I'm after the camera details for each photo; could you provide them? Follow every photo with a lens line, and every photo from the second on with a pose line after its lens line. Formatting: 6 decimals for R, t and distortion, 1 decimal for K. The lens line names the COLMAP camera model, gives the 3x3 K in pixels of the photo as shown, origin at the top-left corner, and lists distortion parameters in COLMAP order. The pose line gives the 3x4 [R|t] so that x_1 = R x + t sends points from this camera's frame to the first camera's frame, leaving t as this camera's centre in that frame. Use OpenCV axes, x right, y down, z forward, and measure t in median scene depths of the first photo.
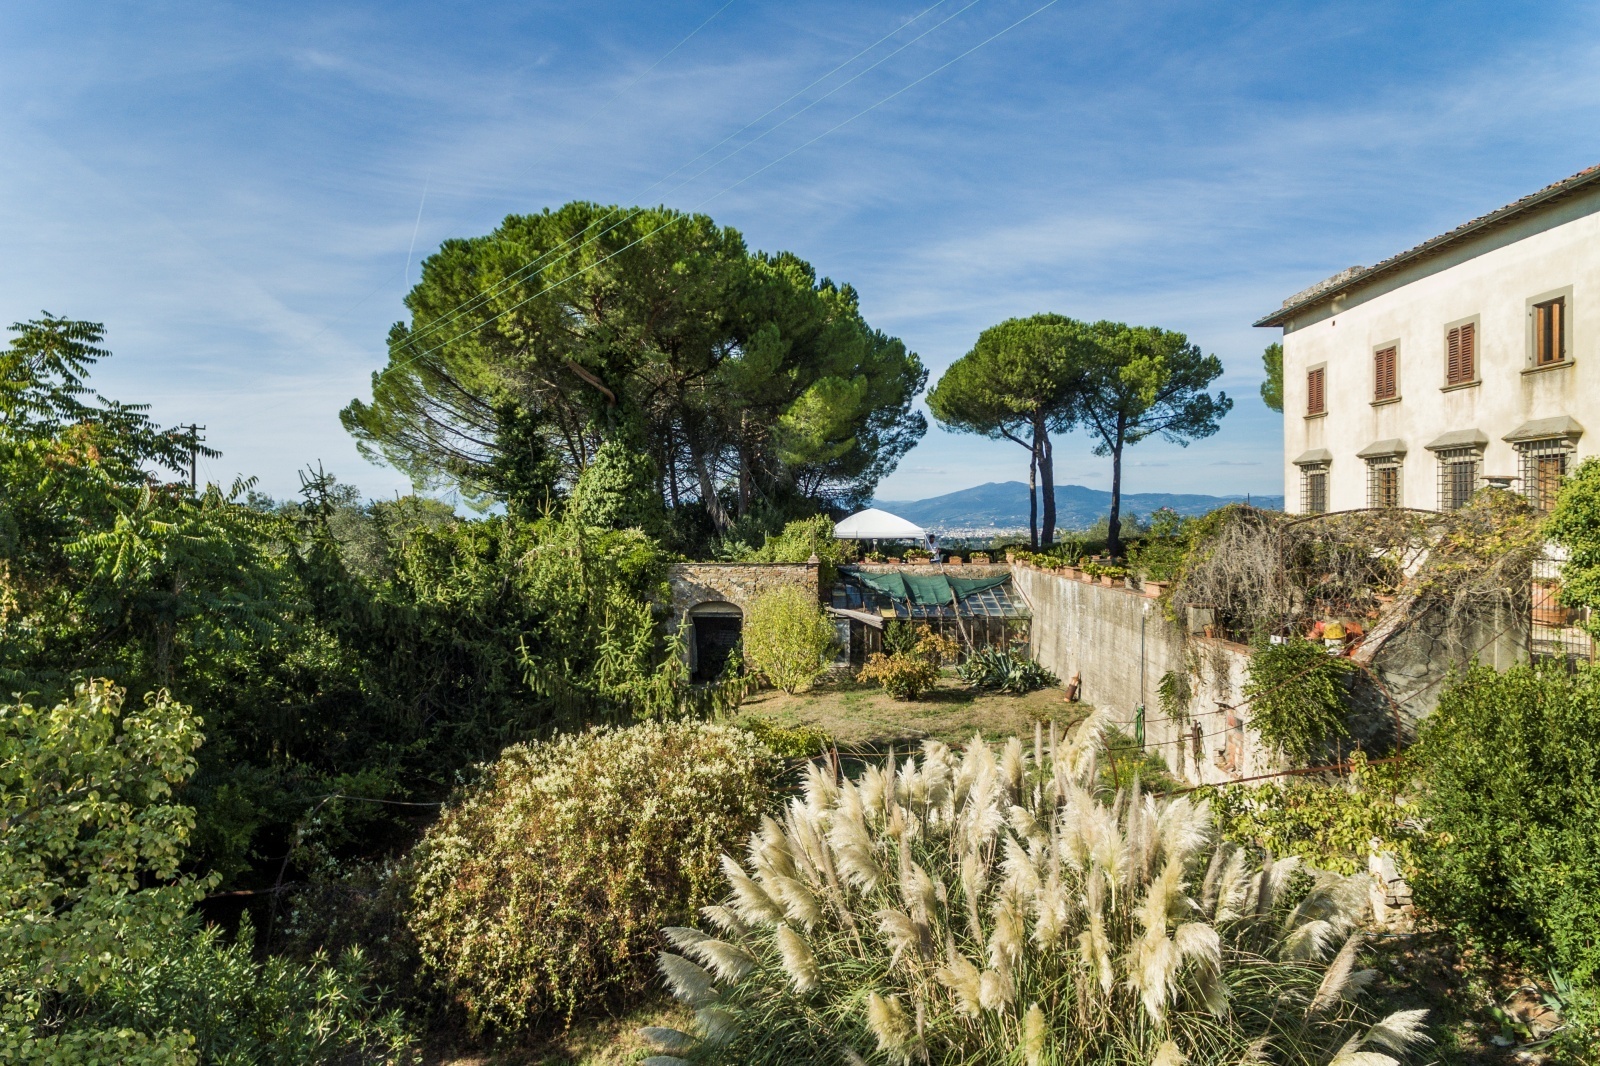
lens RADIAL K [[925.2, 0, 795.4], [0, 925.2, 529.3], [0, 0, 1]] dist [-0.006593, 0.010234]
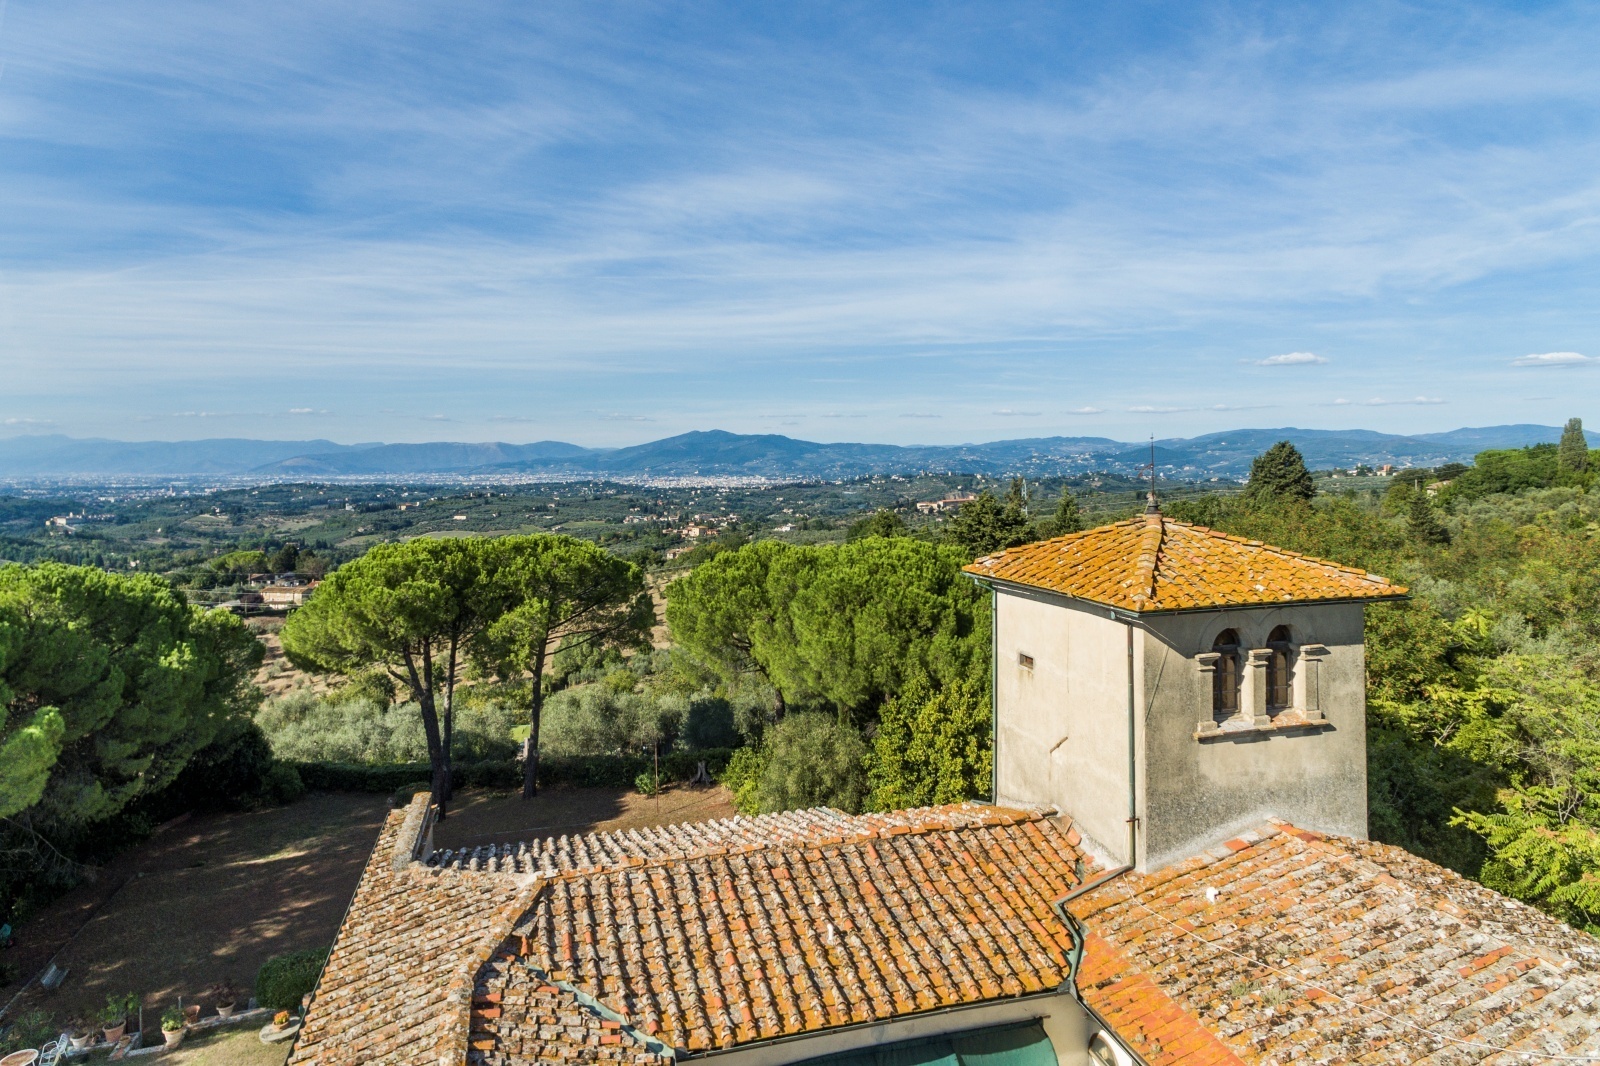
lens RADIAL K [[925.2, 0, 795.0], [0, 925.2, 459.1], [0, 0, 1]] dist [-0.006593, 0.010234]
pose [[0.952207, 0.003806, 0.305428, 0.627298], [0.000740, 0.999891, -0.014767, -0.550969], [-0.305451, 0.014287, 0.952101, 0.148228]]
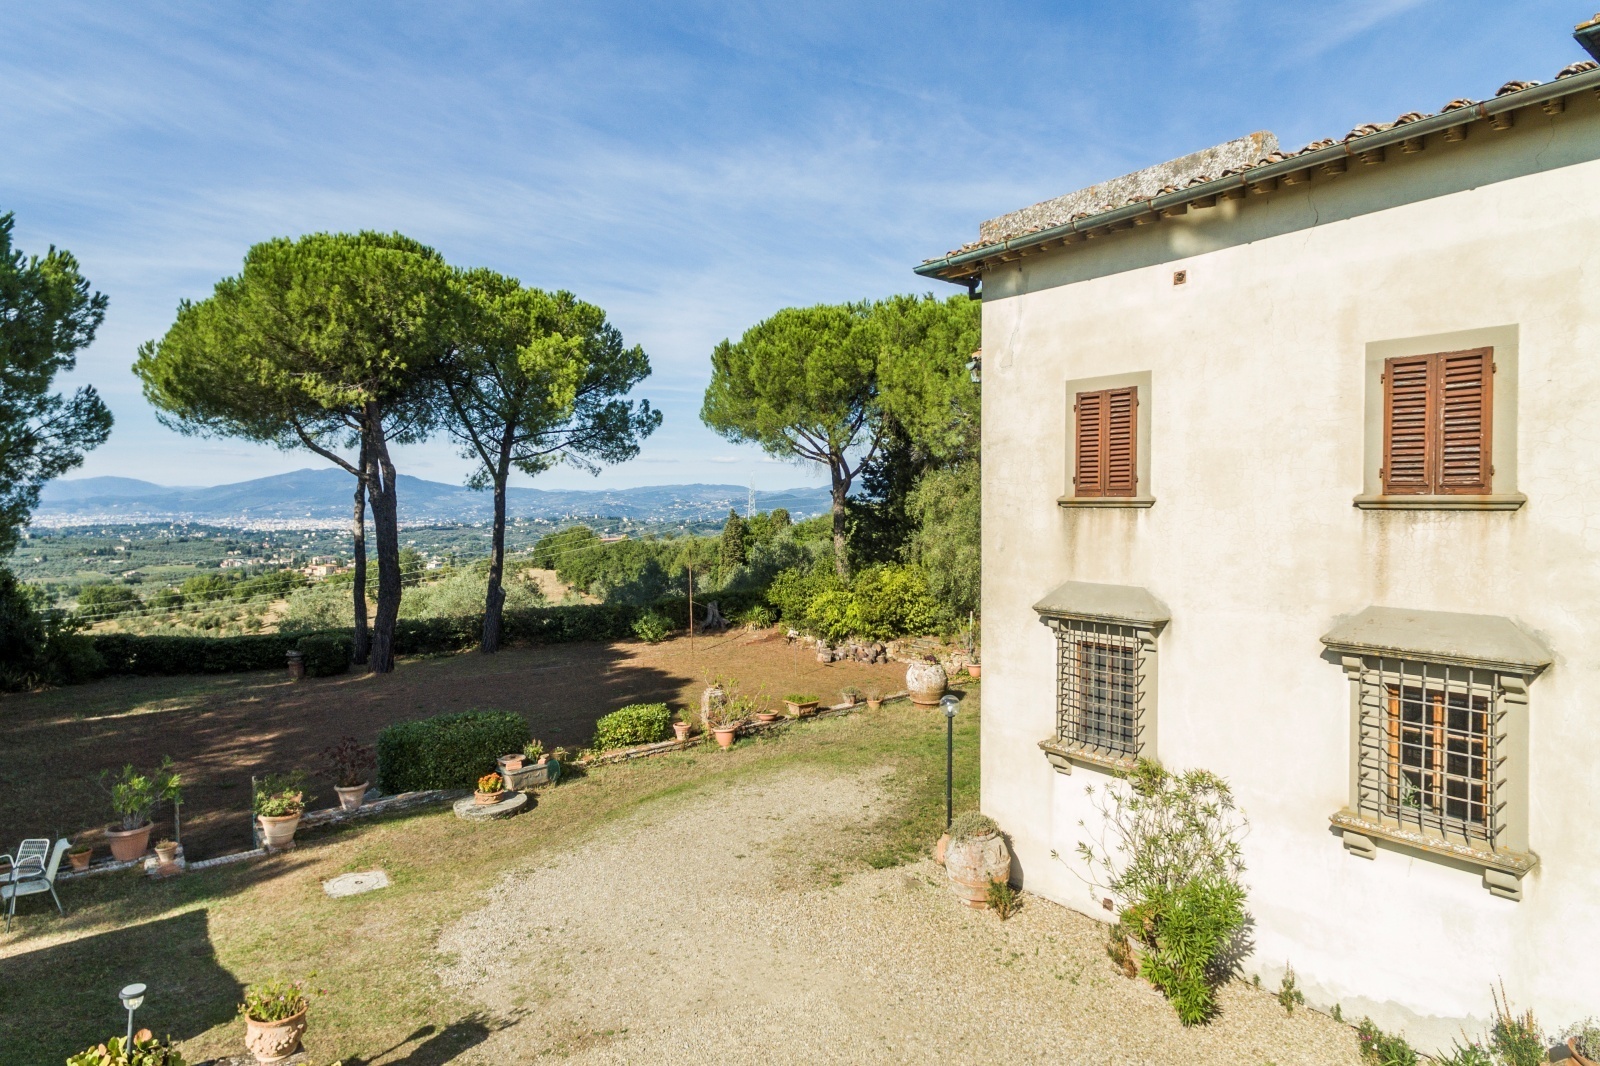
lens RADIAL K [[925.2, 0, 785.8], [0, 925.2, 509.5], [0, 0, 1]] dist [-0.006593, 0.010234]
pose [[0.773741, 0.010284, 0.633418, 0.192288], [-0.003296, 0.999920, -0.012209, -0.112224], [-0.633493, 0.007359, 0.773713, 0.759878]]
